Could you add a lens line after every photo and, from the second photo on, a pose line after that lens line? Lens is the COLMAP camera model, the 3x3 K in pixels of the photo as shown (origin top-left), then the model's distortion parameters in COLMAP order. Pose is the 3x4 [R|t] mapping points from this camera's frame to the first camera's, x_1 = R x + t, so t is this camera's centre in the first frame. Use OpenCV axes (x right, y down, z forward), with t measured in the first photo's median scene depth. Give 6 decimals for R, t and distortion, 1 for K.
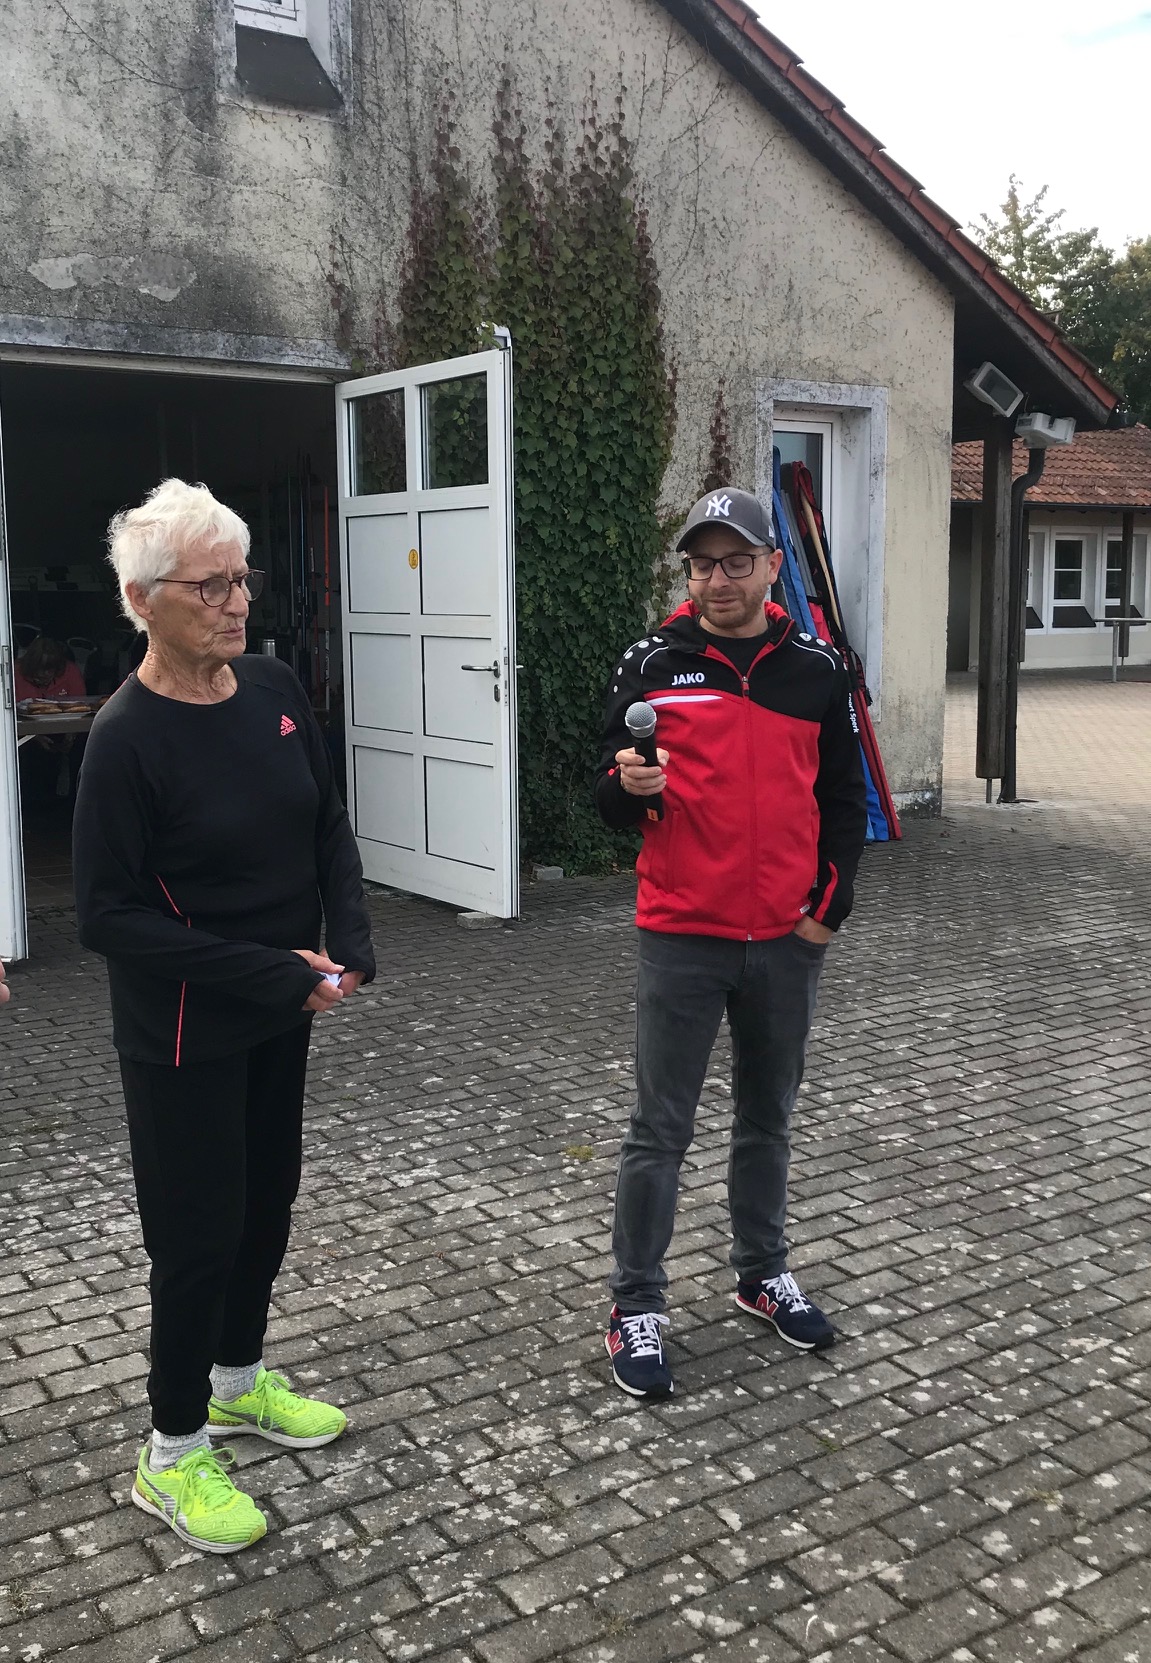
lens RADIAL K [[1707.8, 0, 575.1], [0, 1707.8, 829.4], [0, 0, 1]] dist [0.005849, 0.000000]
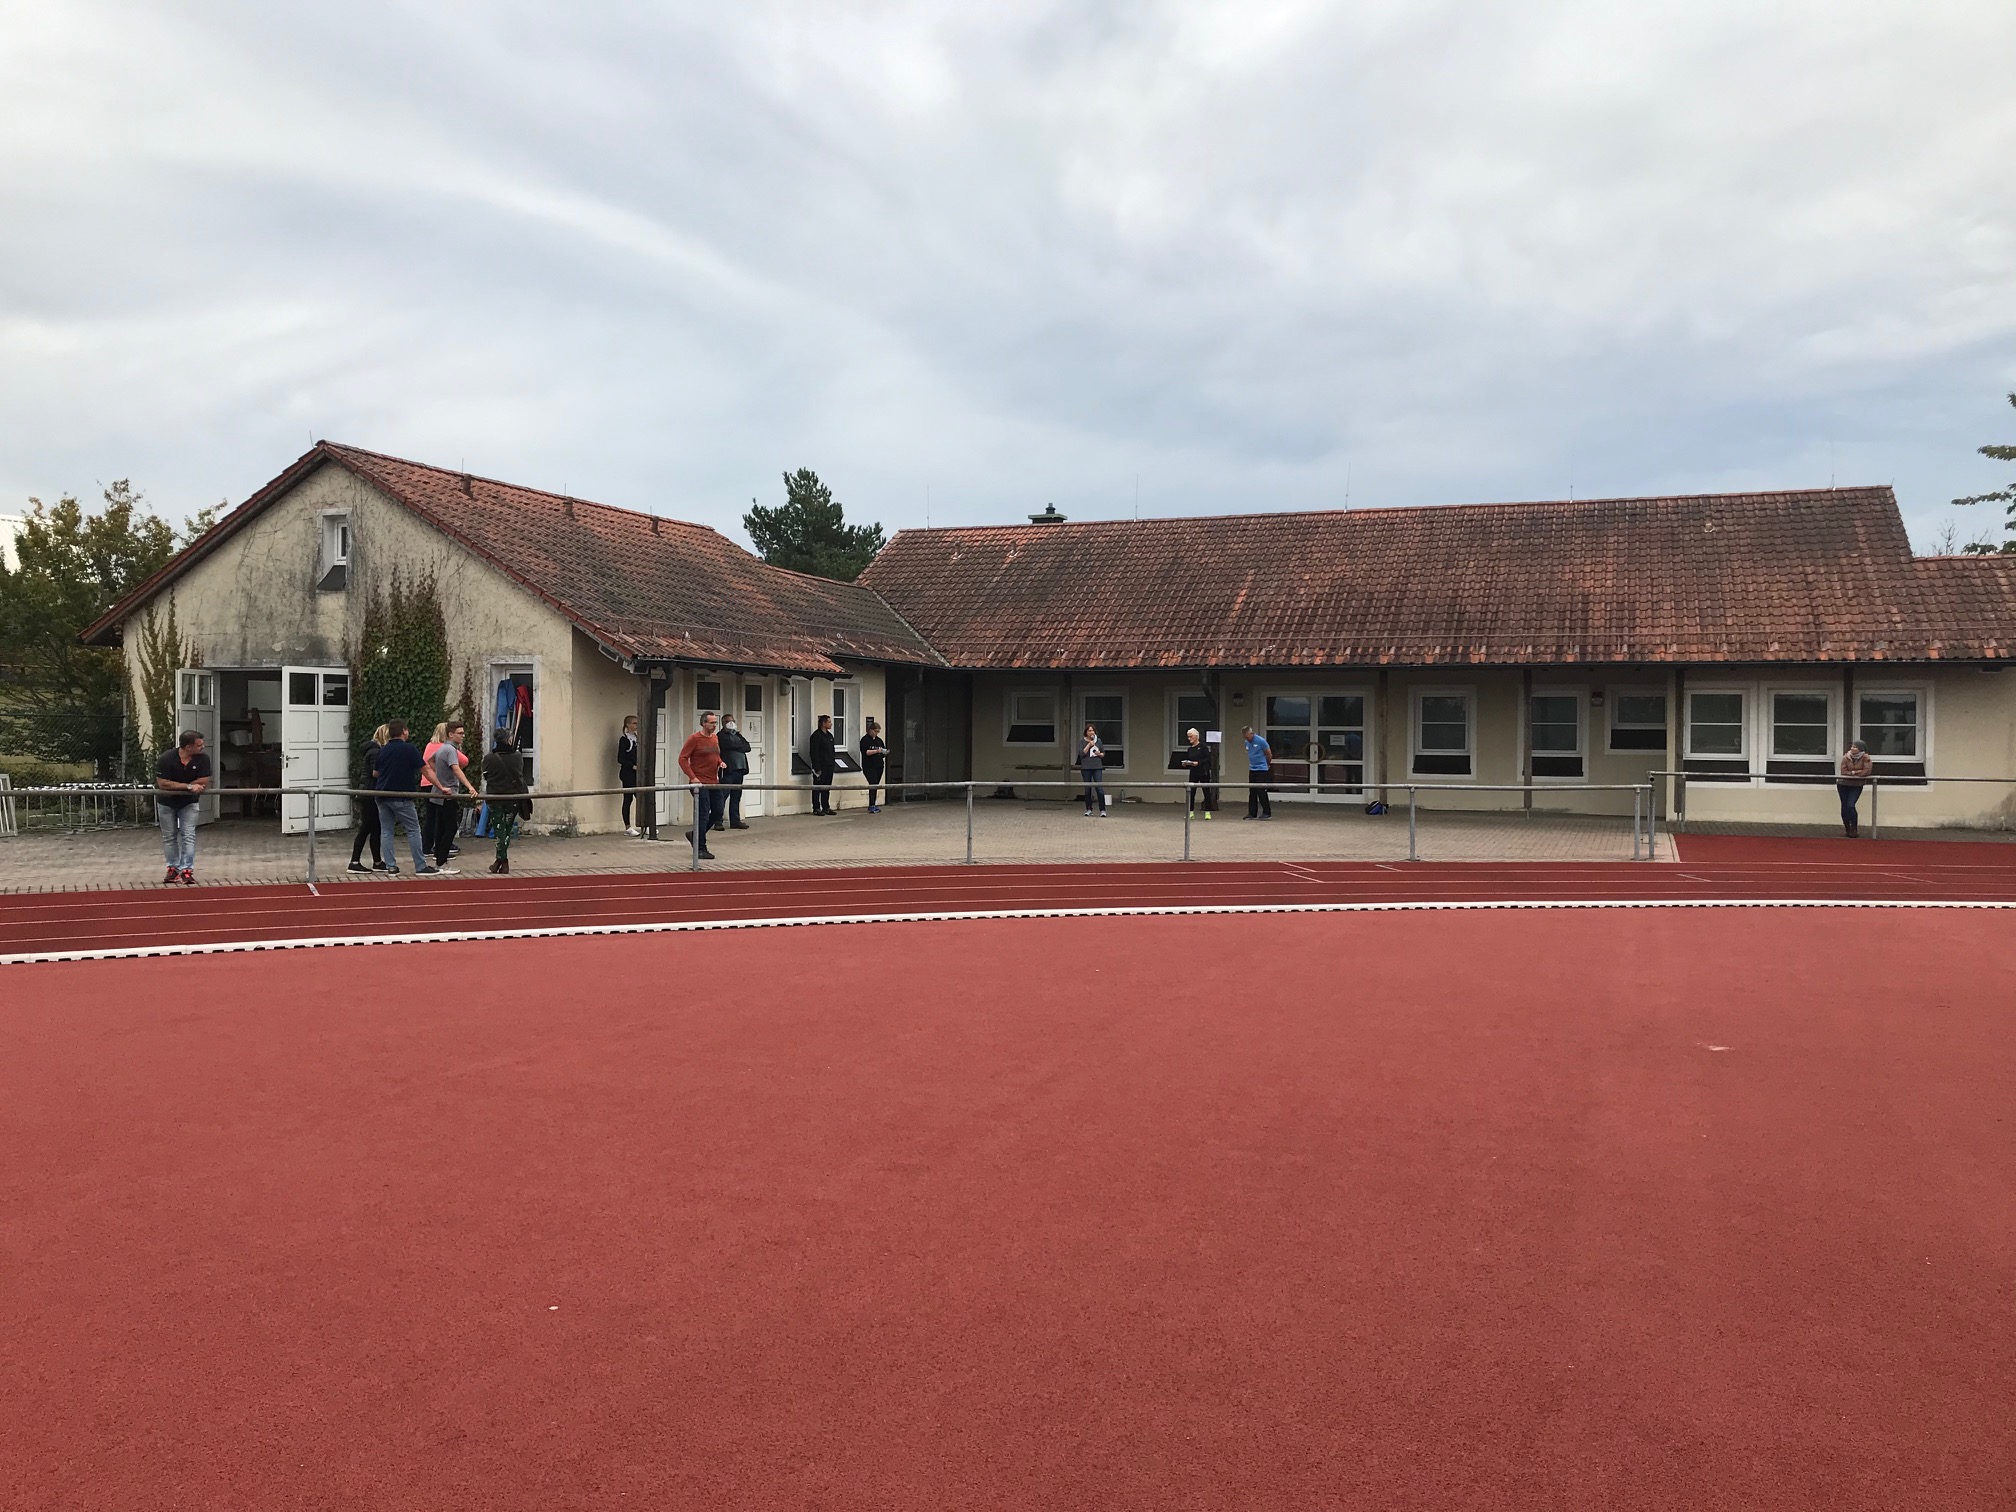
lens RADIAL K [[1650.0, 0, 1007.0], [0, 1650.0, 752.6], [0, 0, 1]] dist [0.007545, 0.000903]
pose [[0.557096, 0.021609, -0.830167, 2.935448], [-0.123754, 0.990659, -0.057260, -0.080498], [0.821175, 0.134636, 0.554567, 0.306335]]
